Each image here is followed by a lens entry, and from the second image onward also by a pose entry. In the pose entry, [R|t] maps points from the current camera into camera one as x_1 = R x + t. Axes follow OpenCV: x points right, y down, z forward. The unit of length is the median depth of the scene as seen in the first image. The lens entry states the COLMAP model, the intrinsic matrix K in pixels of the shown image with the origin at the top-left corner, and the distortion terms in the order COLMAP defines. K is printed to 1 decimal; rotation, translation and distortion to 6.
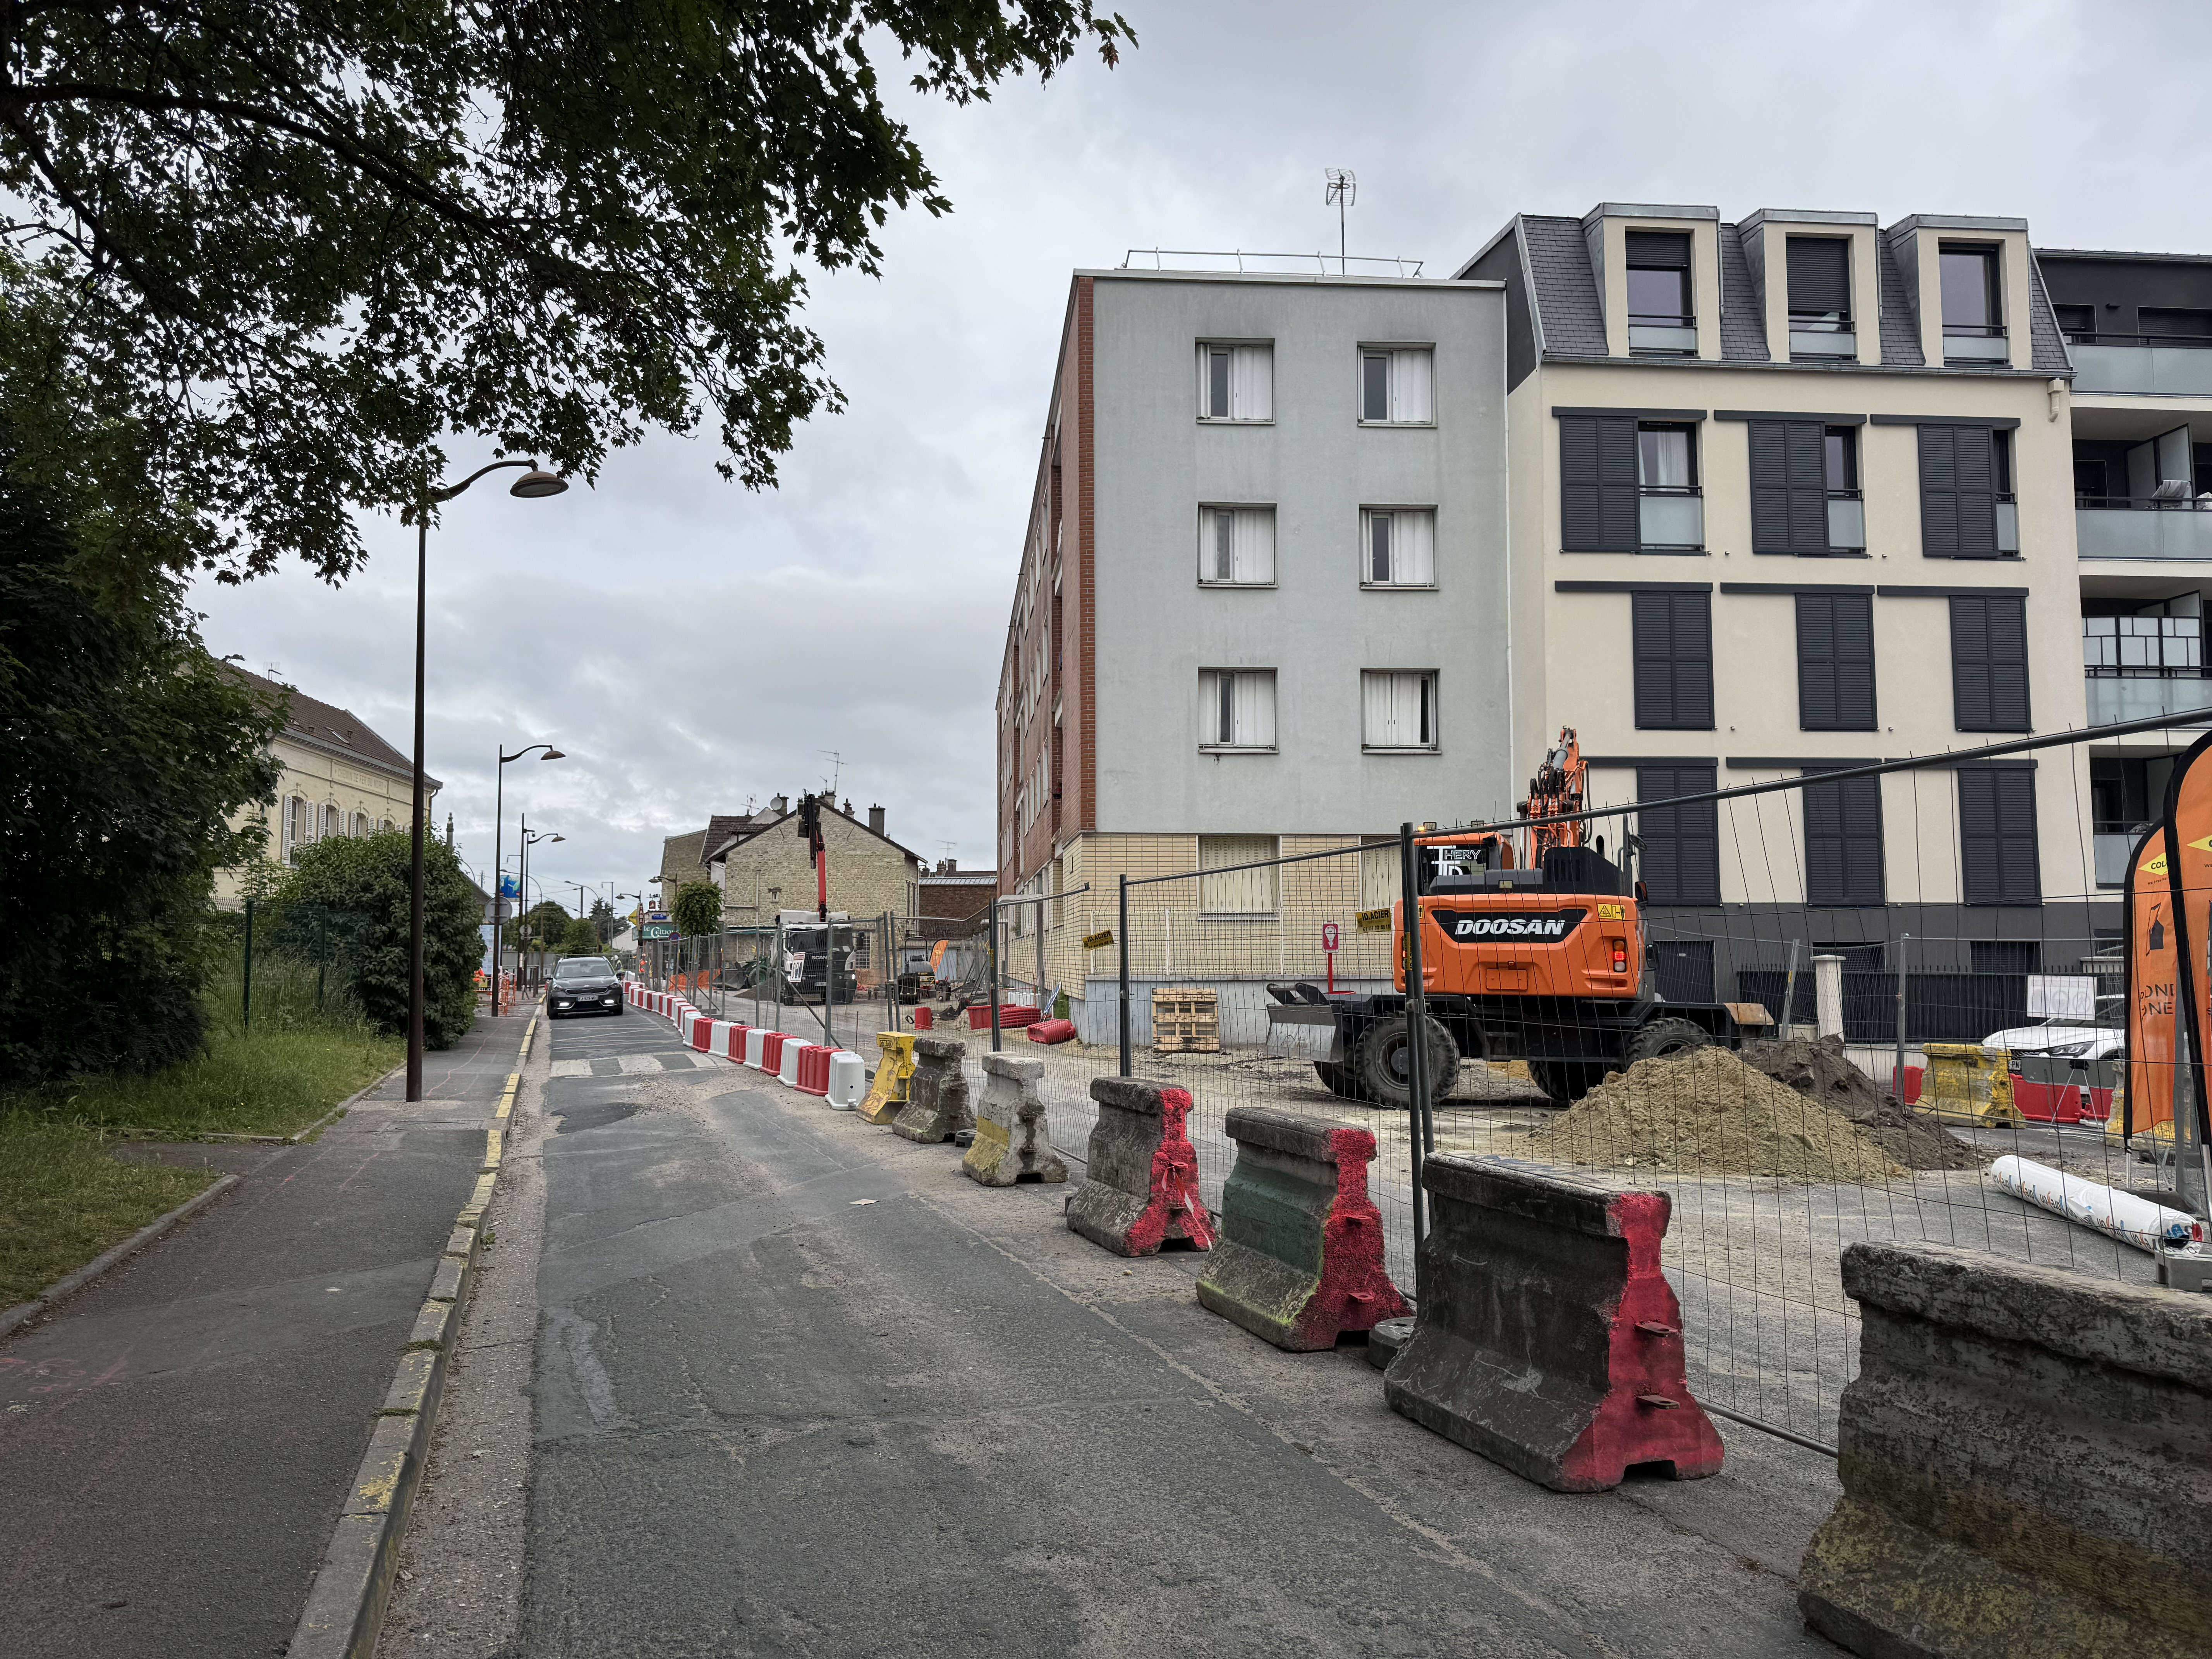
lens RADIAL K [[1542.7, 0, 1109.1], [0, 1542.7, 823.8], [0, 0, 1]] dist [0.001510, 0.000325]
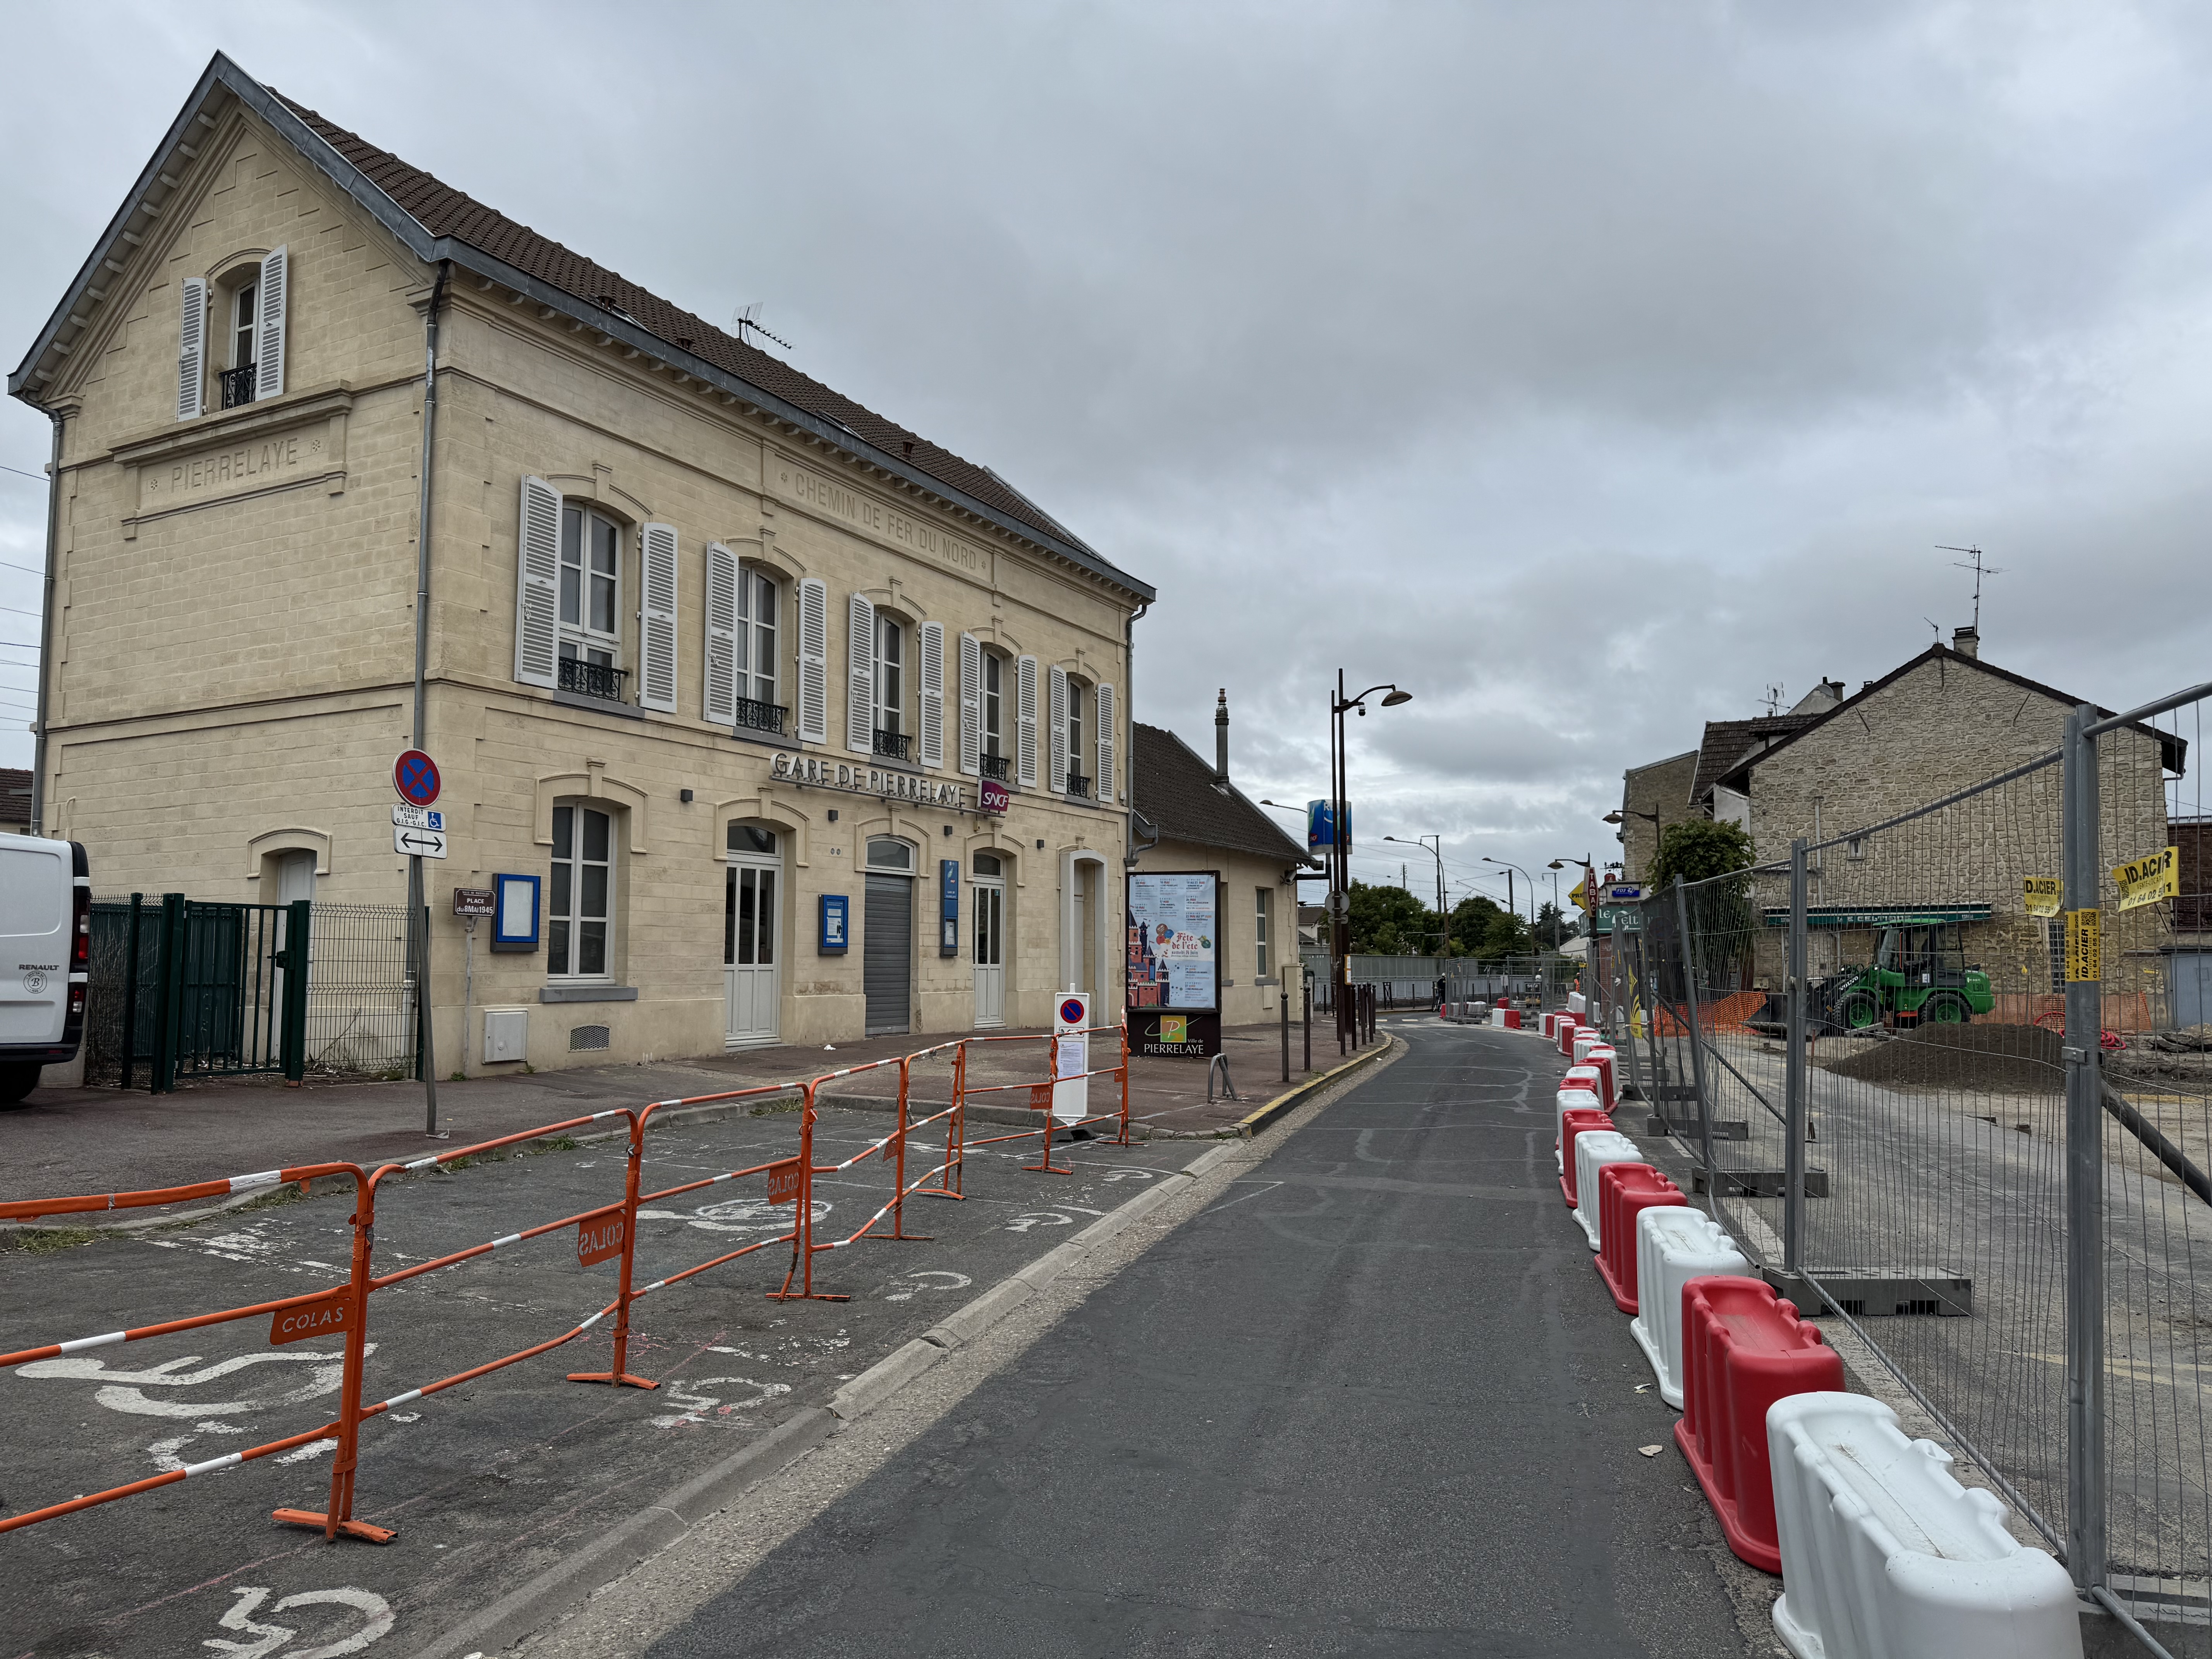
lens RADIAL K [[1542.7, 0, 1110.0], [0, 1542.7, 829.4], [0, 0, 1]] dist [0.001510, 0.000325]
pose [[0.828622, -0.041794, -0.558246, -0.136330], [0.041156, 0.999059, -0.013706, 0.037802], [0.558293, -0.011618, 0.829562, 0.443832]]
